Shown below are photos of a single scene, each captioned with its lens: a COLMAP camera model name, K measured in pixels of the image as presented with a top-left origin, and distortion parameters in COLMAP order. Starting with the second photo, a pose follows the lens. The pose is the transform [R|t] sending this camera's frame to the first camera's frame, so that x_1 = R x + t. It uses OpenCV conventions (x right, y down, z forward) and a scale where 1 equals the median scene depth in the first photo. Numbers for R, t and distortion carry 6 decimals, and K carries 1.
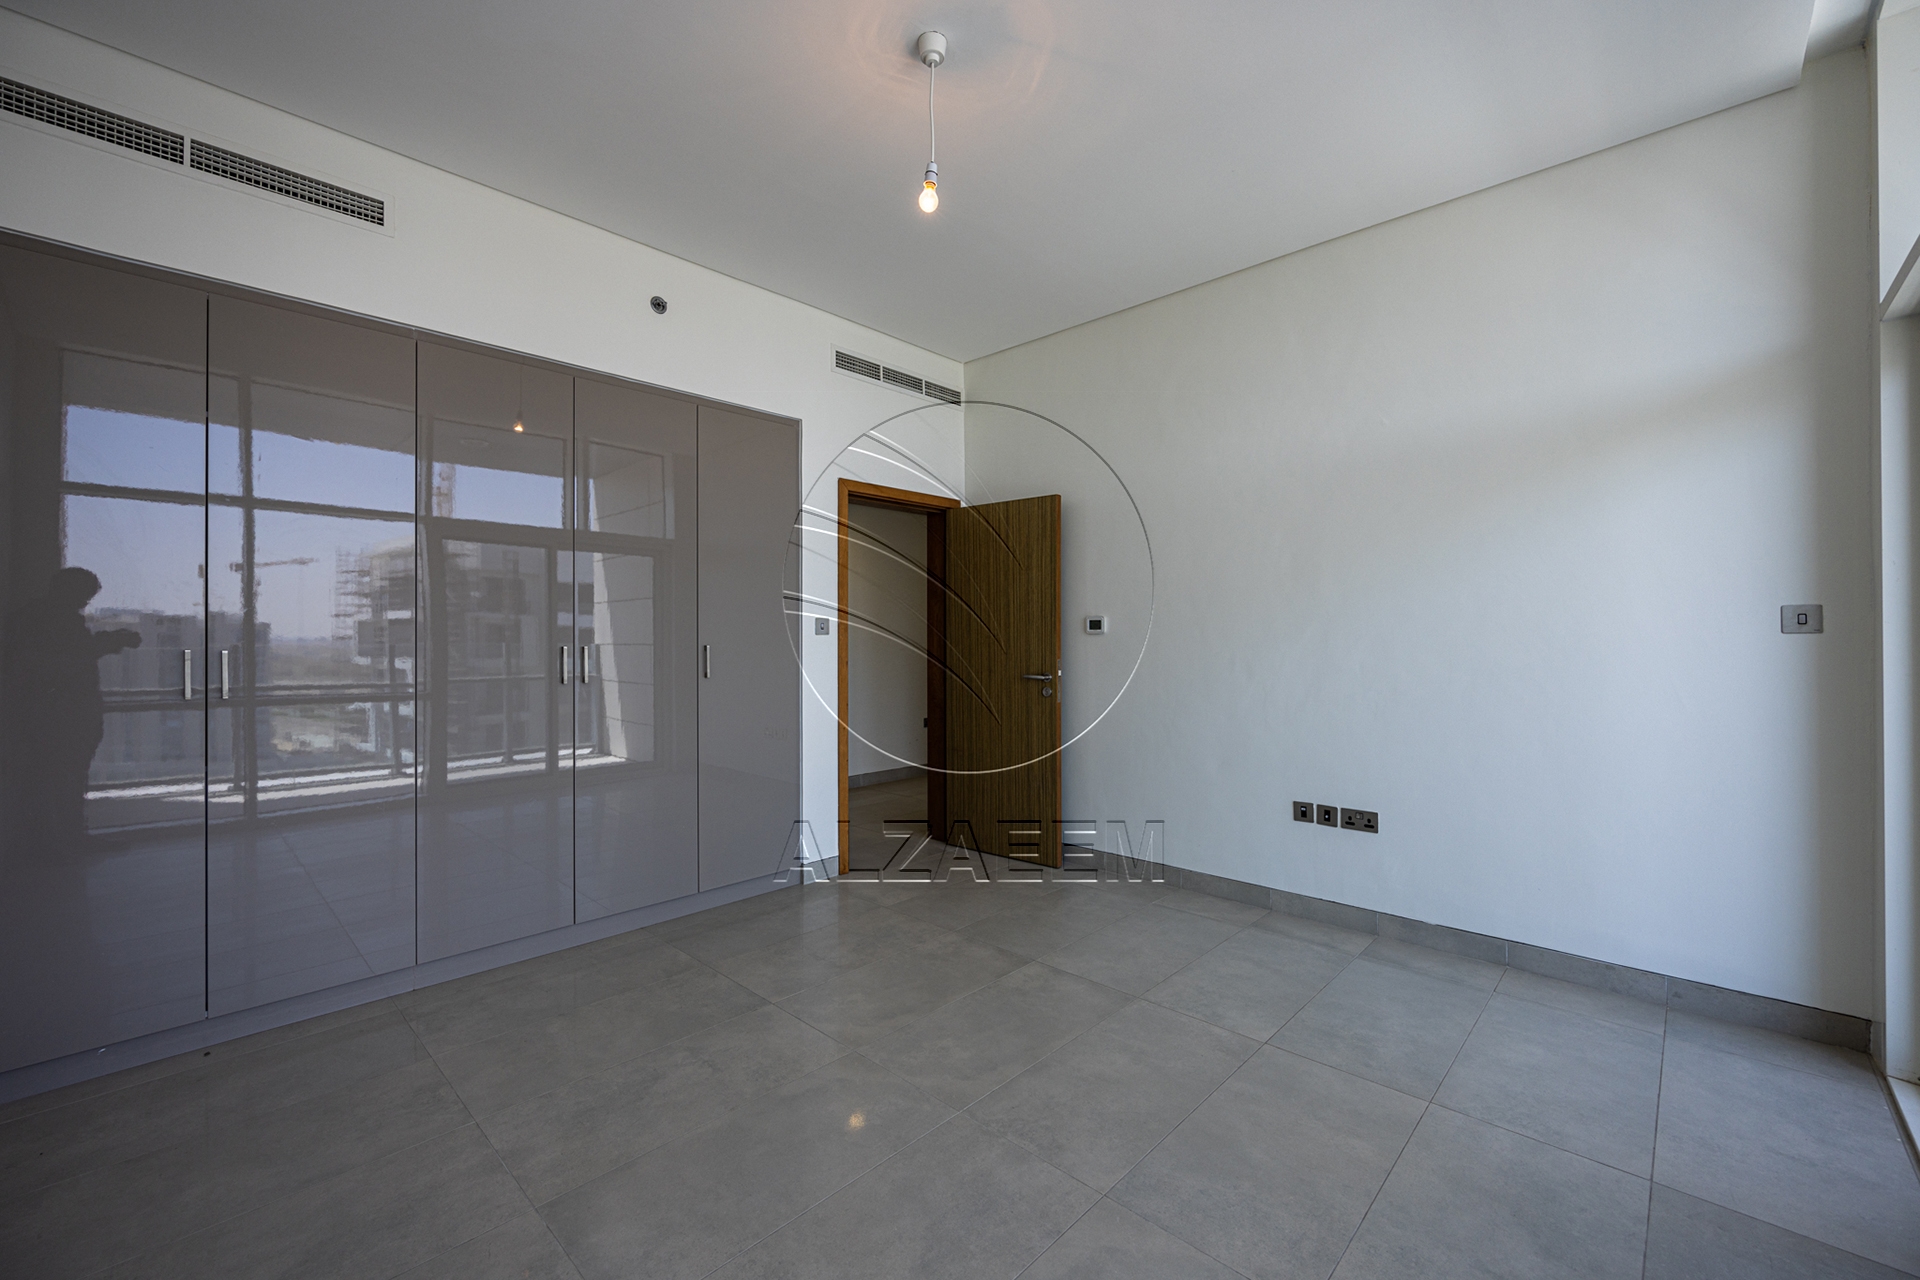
lens RADIAL K [[772.5, 0, 965.5], [0, 772.5, 638.9], [0, 0, 1]] dist [-0.002802, -0.000288]
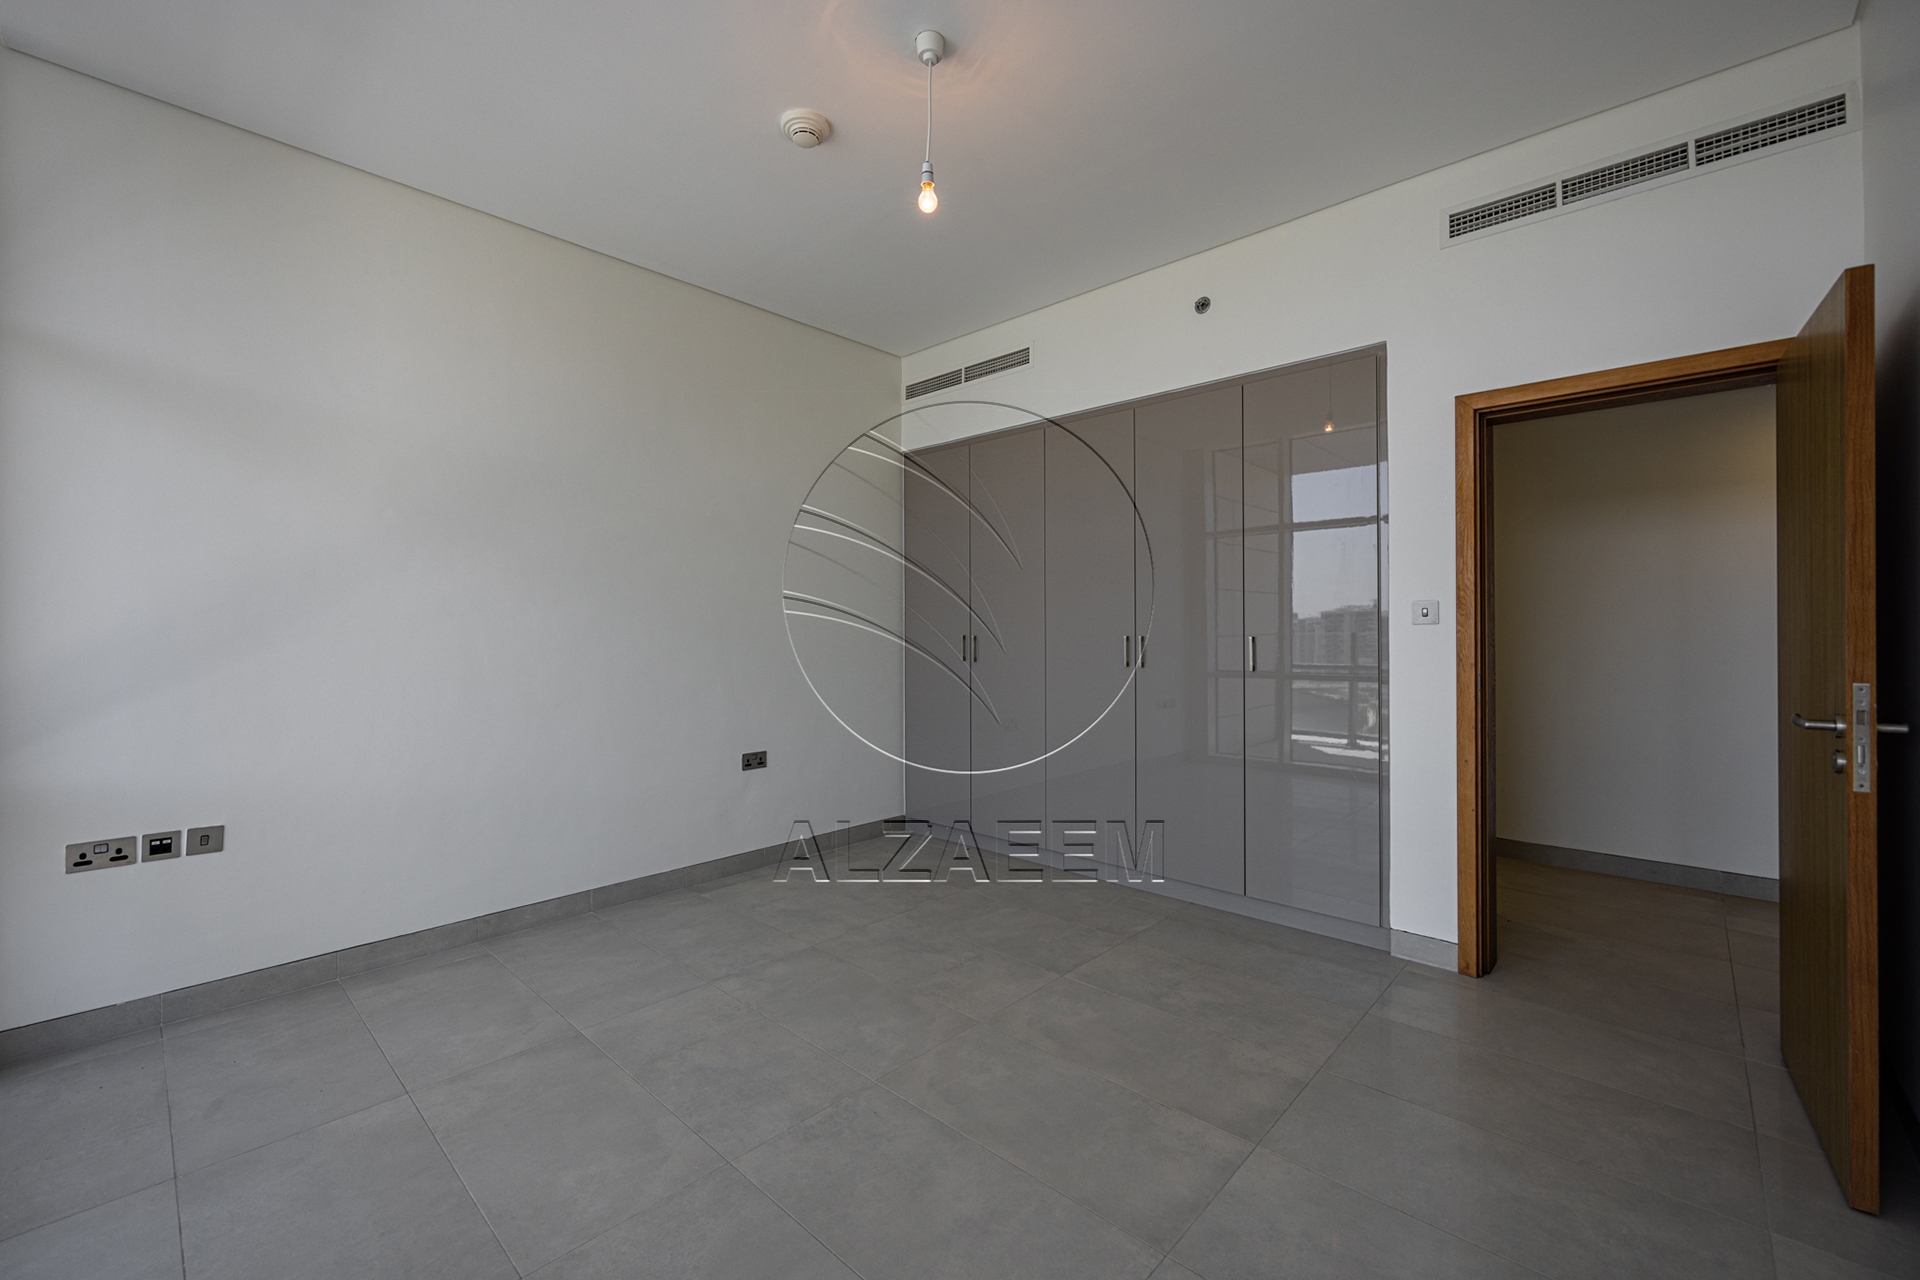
lens RADIAL K [[772.5, 0, 963.0], [0, 772.5, 632.1], [0, 0, 1]] dist [-0.002802, -0.000288]
pose [[0.015228, 0.004627, -0.999873, 0.603727], [-0.000407, 0.999989, 0.004621, -0.001712], [0.999884, 0.000336, 0.015230, 0.639744]]
